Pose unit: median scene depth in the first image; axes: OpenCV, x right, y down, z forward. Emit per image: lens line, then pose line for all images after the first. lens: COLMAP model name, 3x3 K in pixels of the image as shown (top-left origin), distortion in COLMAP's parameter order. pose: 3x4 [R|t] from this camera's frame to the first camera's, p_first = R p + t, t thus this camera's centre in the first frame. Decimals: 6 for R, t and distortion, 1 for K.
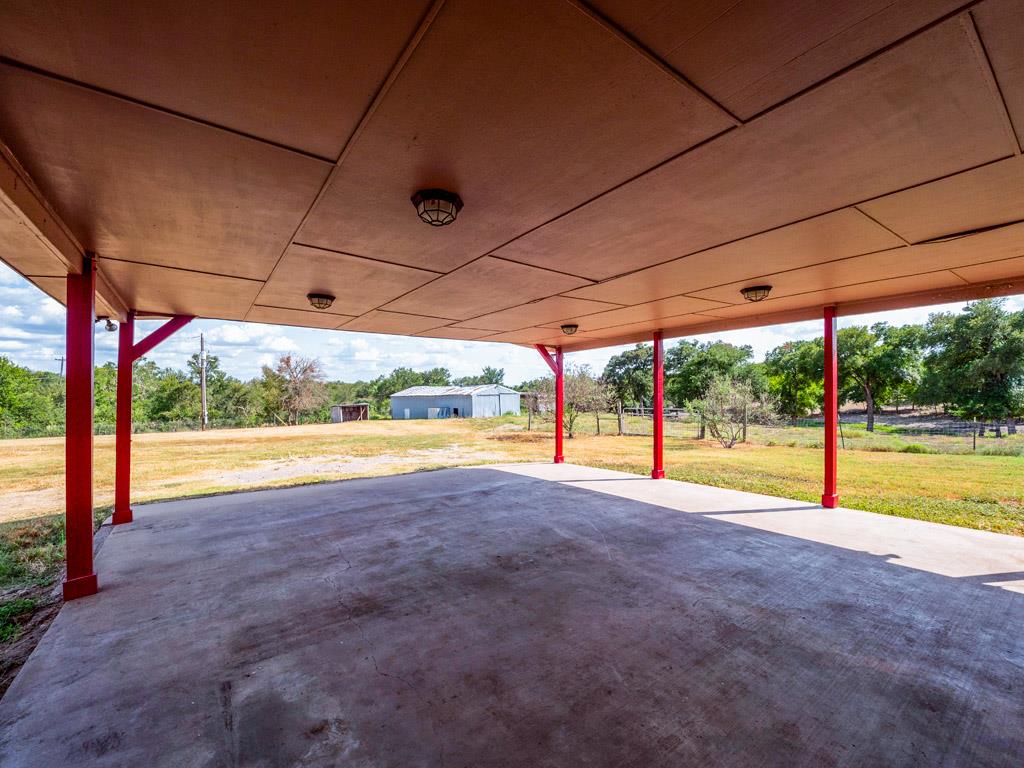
lens RADIAL K [[434.6, 0, 512.0], [0, 434.6, 384.0], [0, 0, 1]] dist [0.000042, 0.000197]
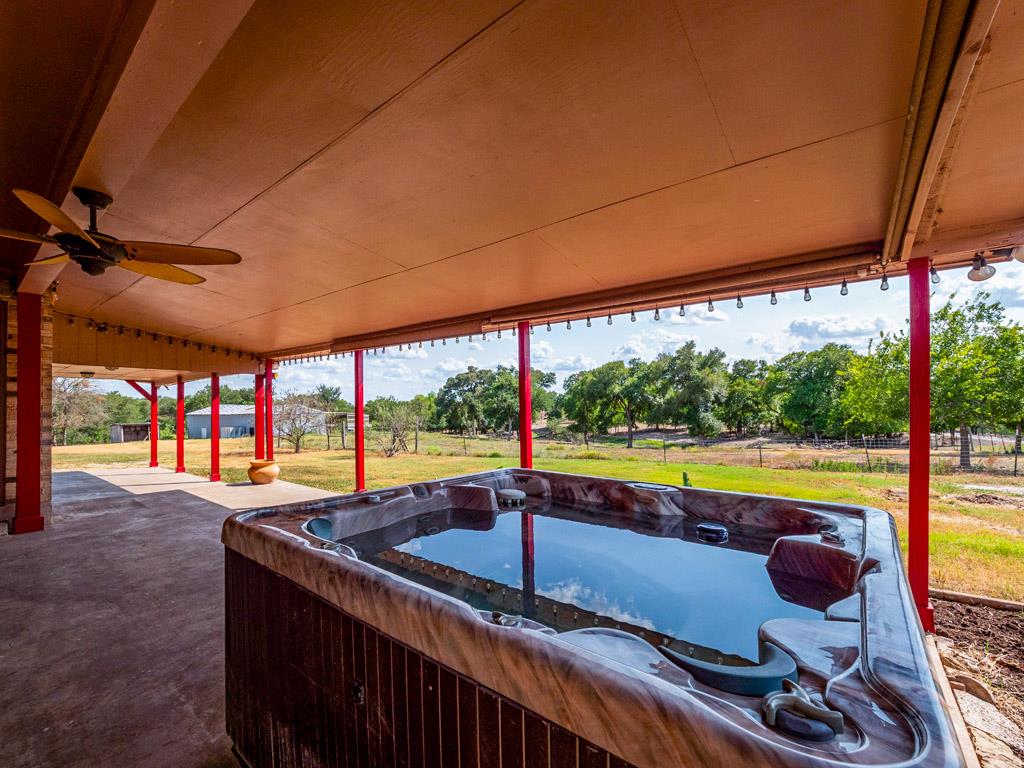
lens RADIAL K [[438.8, 0, 506.4], [0, 438.8, 401.2], [0, 0, 1]] dist [0.000008, -0.000203]
pose [[0.965684, 0.015480, 0.259259, 0.154731], [-0.014456, 0.999878, -0.005854, -0.005848], [-0.259318, 0.001906, 0.965790, -0.115232]]
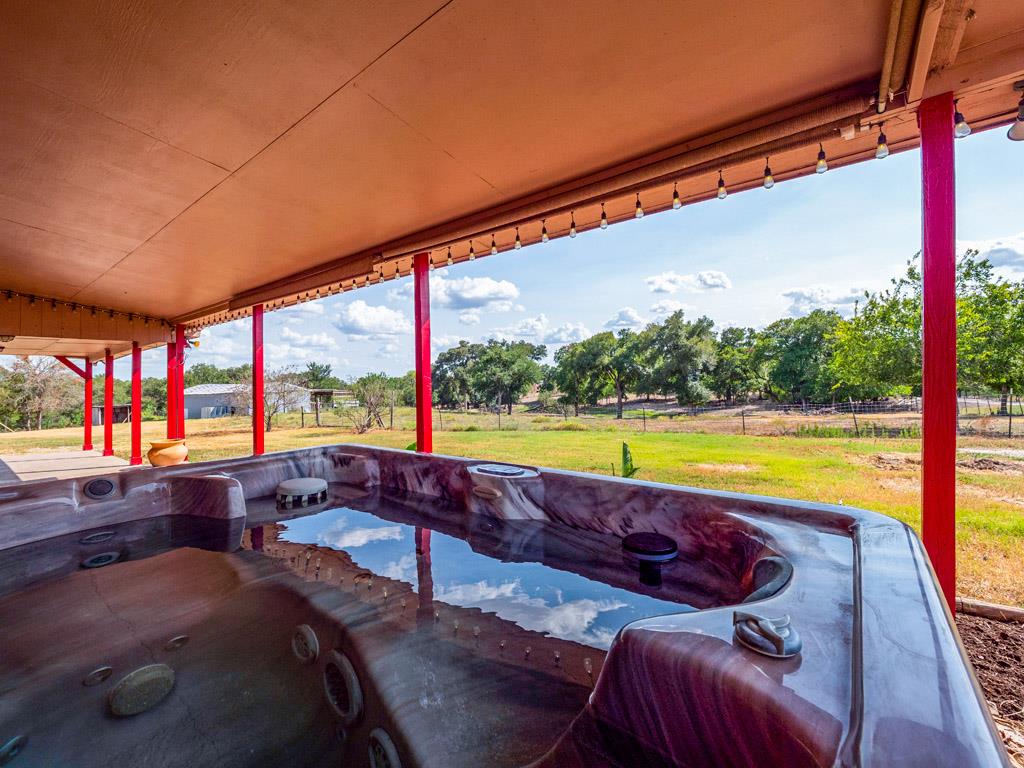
lens RADIAL K [[434.6, 0, 512.0], [0, 434.6, 384.0], [0, 0, 1]] dist [0.000042, 0.000197]
pose [[0.959929, -0.009988, 0.280064, 0.174557], [0.006556, 0.999892, 0.013186, -0.003110], [-0.280165, -0.010821, 0.959891, -0.100872]]
